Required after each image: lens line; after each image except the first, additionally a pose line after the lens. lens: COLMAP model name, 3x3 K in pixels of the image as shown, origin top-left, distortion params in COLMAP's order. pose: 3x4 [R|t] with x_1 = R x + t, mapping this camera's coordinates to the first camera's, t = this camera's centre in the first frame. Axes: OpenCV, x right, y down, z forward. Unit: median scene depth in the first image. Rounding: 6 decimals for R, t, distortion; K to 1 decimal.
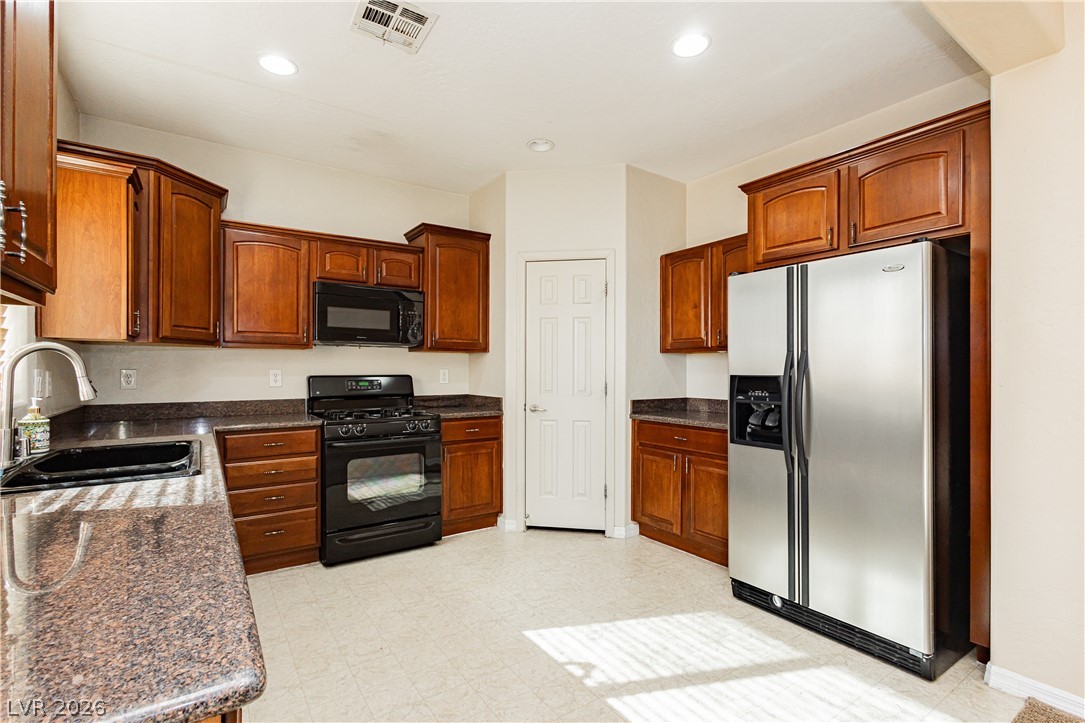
lens RADIAL K [[502.3, 0, 543.9], [0, 502.3, 368.5], [0, 0, 1]] dist [0.010365, 0.000254]
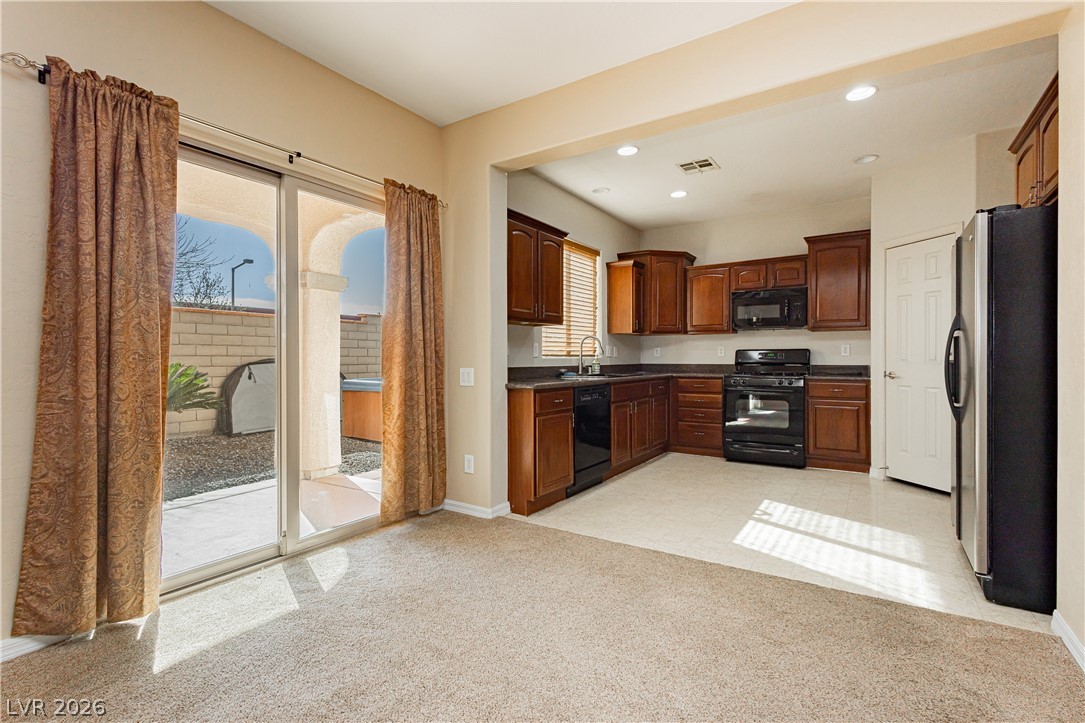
lens RADIAL K [[500.0, 0, 540.5], [0, 500.0, 359.4], [0, 0, 1]] dist [0.003080, 0.000271]
pose [[0.373619, 0.000825, -0.927582, 0.845211], [0.000513, 0.999999, 0.001096, 0.046560], [0.927582, -0.000885, 0.373618, -0.201816]]
